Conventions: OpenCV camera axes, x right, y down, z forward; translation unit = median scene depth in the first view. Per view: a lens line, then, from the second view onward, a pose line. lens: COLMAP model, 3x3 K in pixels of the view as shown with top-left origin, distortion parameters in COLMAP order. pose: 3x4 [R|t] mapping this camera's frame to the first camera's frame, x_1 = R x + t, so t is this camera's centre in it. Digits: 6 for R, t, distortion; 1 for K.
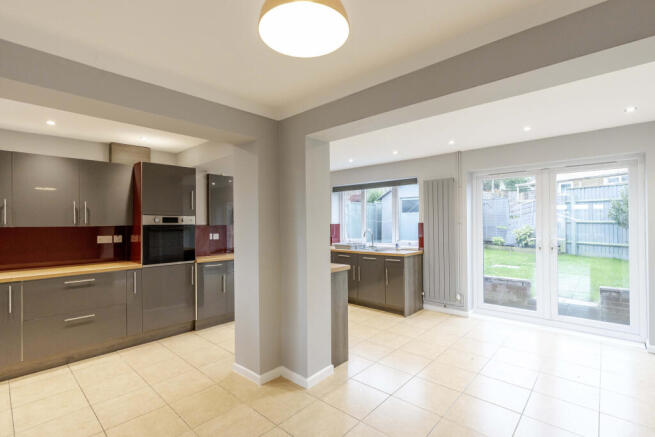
lens RADIAL K [[307.0, 0, 328.1], [0, 307.0, 227.0], [0, 0, 1]] dist [-0.000333, 0.000035]
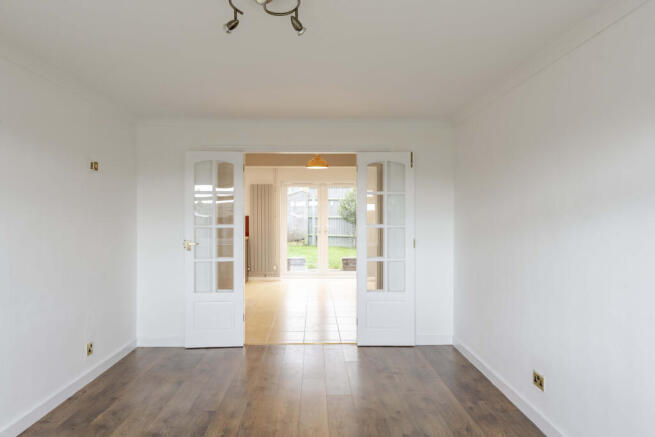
lens RADIAL K [[487.4, 0, 327.5], [0, 487.4, 218.5], [0, 0, 1]] dist [-0.000014, -0.000019]
pose [[0.726947, 0.008118, 0.686646, -0.399404], [0.000360, 0.999925, -0.012203, 0.011360], [-0.686694, 0.009118, 0.726890, -0.342609]]
